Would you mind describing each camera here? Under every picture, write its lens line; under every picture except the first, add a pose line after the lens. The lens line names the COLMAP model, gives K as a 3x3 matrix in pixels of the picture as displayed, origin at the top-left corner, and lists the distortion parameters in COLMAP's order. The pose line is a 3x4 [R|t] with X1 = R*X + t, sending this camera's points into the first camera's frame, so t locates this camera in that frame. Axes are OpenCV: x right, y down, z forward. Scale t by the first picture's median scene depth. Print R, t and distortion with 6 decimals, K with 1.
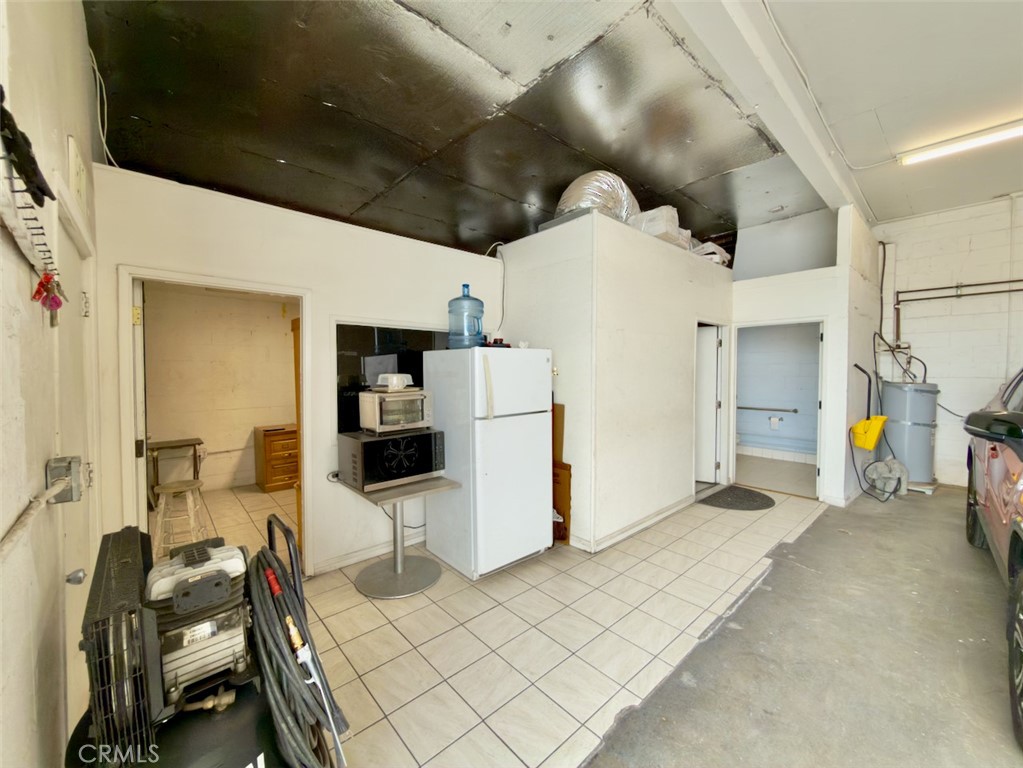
lens RADIAL K [[409.0, 0, 515.6], [0, 409.0, 381.4], [0, 0, 1]] dist [-0.000100, 0.000048]
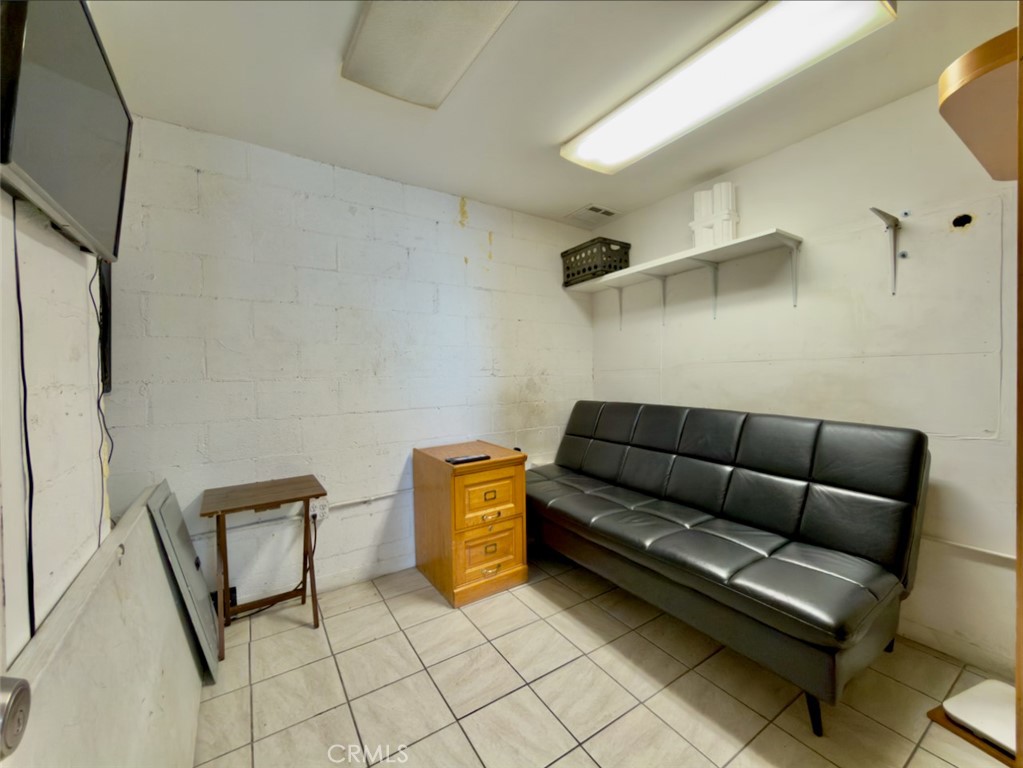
lens RADIAL K [[409.0, 0, 508.1], [0, 409.0, 380.8], [0, 0, 1]] dist [-0.000100, 0.000048]
pose [[0.986357, -0.004742, -0.164555, -0.470243], [0.003657, 0.999970, -0.006894, 0.037585], [0.164583, 0.006199, 0.986344, 0.569345]]
